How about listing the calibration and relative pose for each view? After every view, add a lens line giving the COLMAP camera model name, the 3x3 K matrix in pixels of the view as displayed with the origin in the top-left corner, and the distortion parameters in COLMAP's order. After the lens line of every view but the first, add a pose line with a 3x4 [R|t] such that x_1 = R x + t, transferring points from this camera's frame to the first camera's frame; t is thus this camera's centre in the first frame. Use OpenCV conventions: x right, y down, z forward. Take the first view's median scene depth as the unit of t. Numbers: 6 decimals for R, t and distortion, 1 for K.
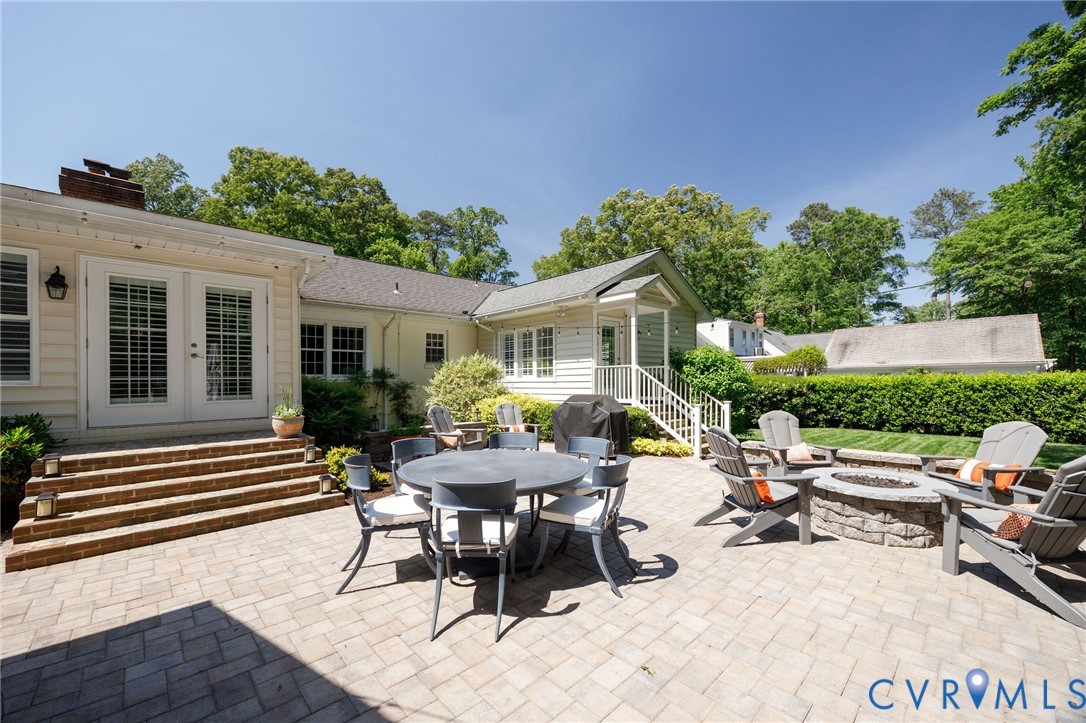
lens RADIAL K [[428.5, 0, 538.3], [0, 428.5, 378.9], [0, 0, 1]] dist [0.000194, -0.000003]
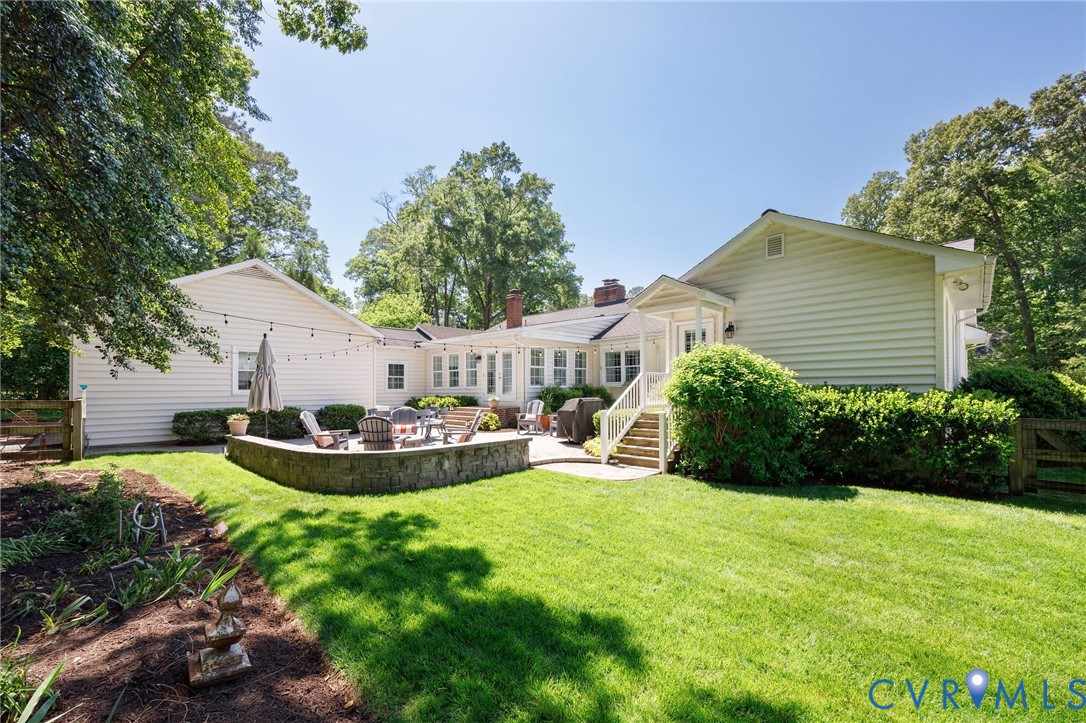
lens RADIAL K [[443.8, 0, 550.0], [0, 443.8, 378.2], [0, 0, 1]] dist [-0.002842, -0.000144]
pose [[0.052110, -0.011934, -0.998570, 1.269995], [0.008554, 0.999897, -0.011503, -0.008857], [0.998605, -0.007942, 0.052207, 0.710312]]
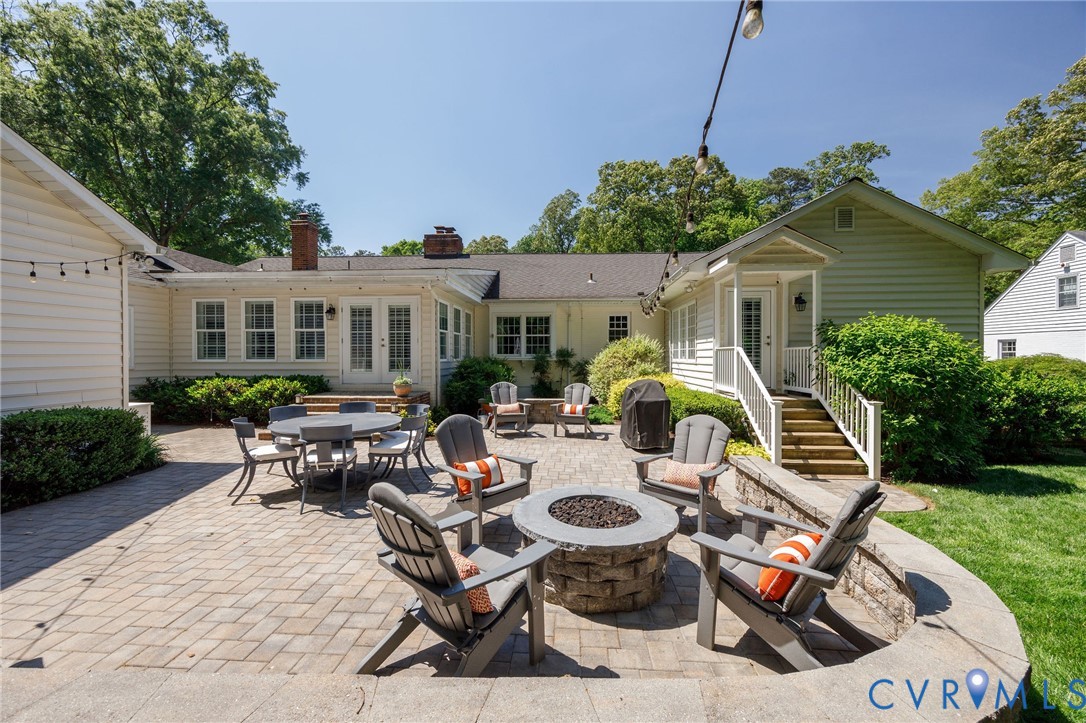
lens RADIAL K [[421.6, 0, 543.0], [0, 421.6, 361.5], [0, 0, 1]] dist [0.008826, -0.009205]
pose [[0.681443, 0.023224, -0.731502, 0.550498], [-0.007810, 0.999670, 0.024461, -0.021562], [0.731829, -0.010956, 0.681400, 0.182796]]
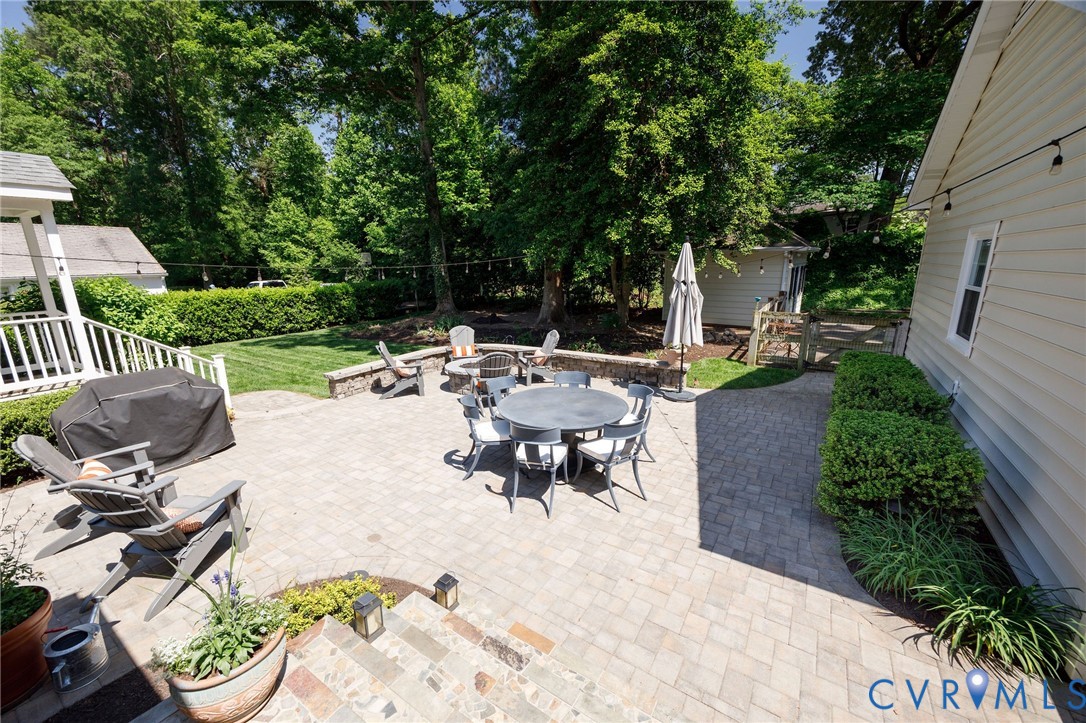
lens RADIAL K [[430.3, 0, 543.0], [0, 430.3, 361.5], [0, 0, 1]] dist [-0.012450, -0.000121]
pose [[-0.242732, -0.210780, 0.946918, -0.513226], [0.013993, 0.975248, 0.220673, -0.092641], [-0.969993, 0.066814, -0.233774, 0.503554]]
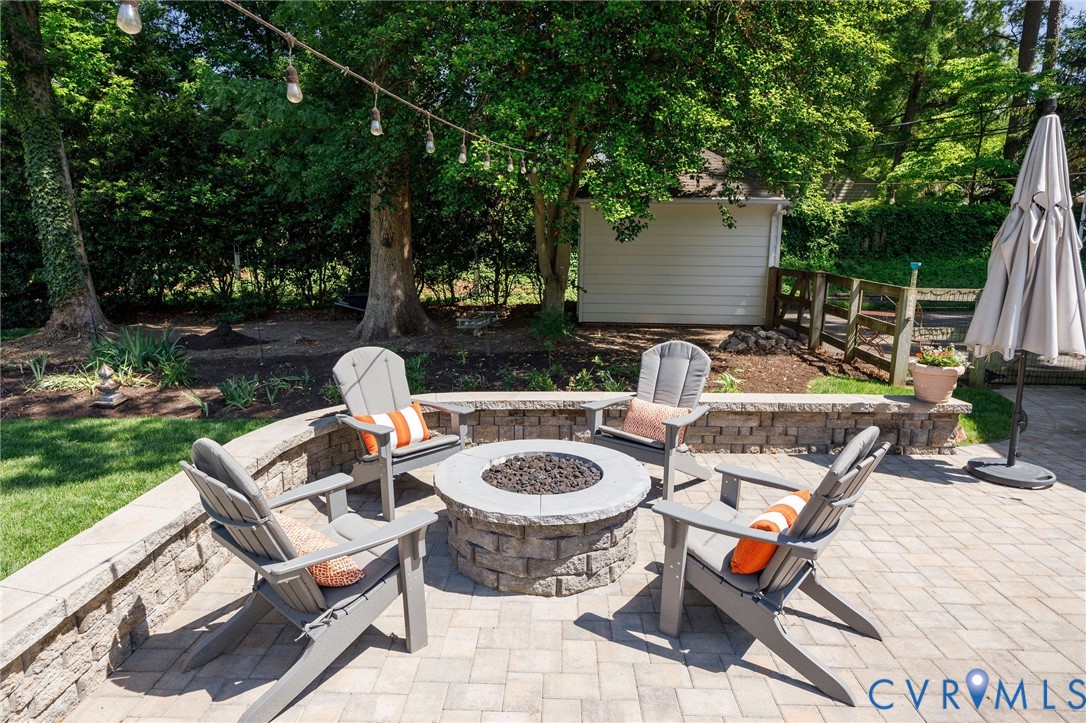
lens RADIAL K [[636.6, 0, 543.0], [0, 636.6, 361.5], [0, 0, 1]] dist [-0.018595, -0.001200]
pose [[-0.704471, -0.123010, 0.698992, 0.090218], [-0.001055, 0.985046, 0.172287, -0.024257], [-0.709732, 0.120634, -0.694066, 0.681730]]
